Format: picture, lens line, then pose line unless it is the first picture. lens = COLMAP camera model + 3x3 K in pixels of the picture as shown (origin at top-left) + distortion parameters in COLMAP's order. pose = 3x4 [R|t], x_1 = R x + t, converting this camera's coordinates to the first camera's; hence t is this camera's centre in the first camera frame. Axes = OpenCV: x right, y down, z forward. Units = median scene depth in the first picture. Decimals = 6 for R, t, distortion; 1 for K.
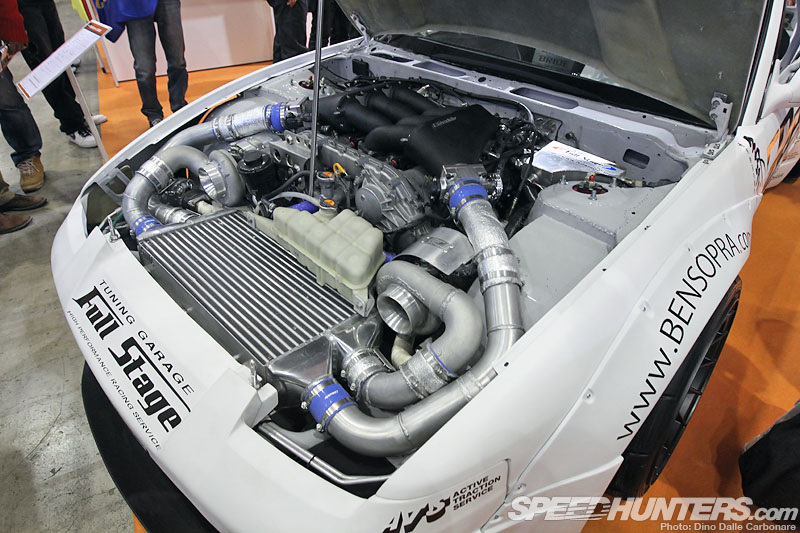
lens RADIAL K [[453.9, 0, 400.0], [0, 453.9, 266.5], [0, 0, 1]] dist [-0.087412, 0.071880]
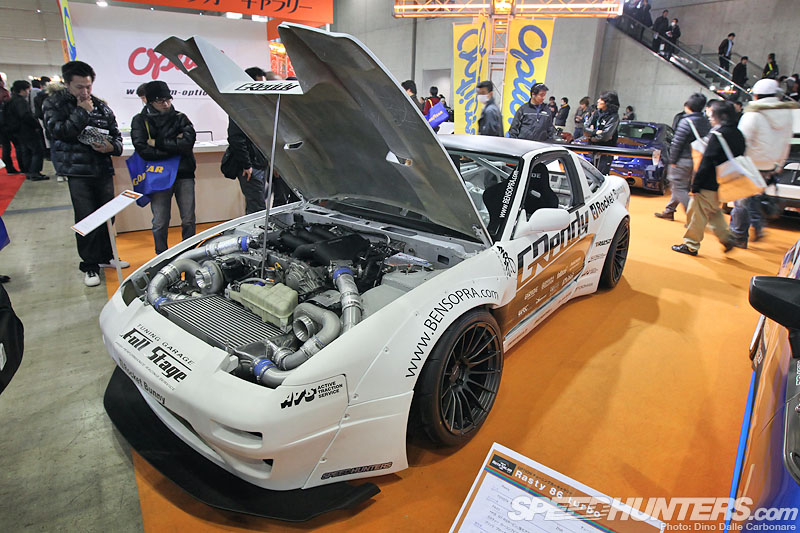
lens RADIAL K [[453.9, 0, 400.0], [0, 453.9, 266.5], [0, 0, 1]] dist [-0.087412, 0.071880]
pose [[0.995814, -0.013817, 0.090347, 0.187447], [0.042652, 0.944521, -0.325669, 0.389984], [-0.080835, 0.328159, 0.941157, -0.743307]]
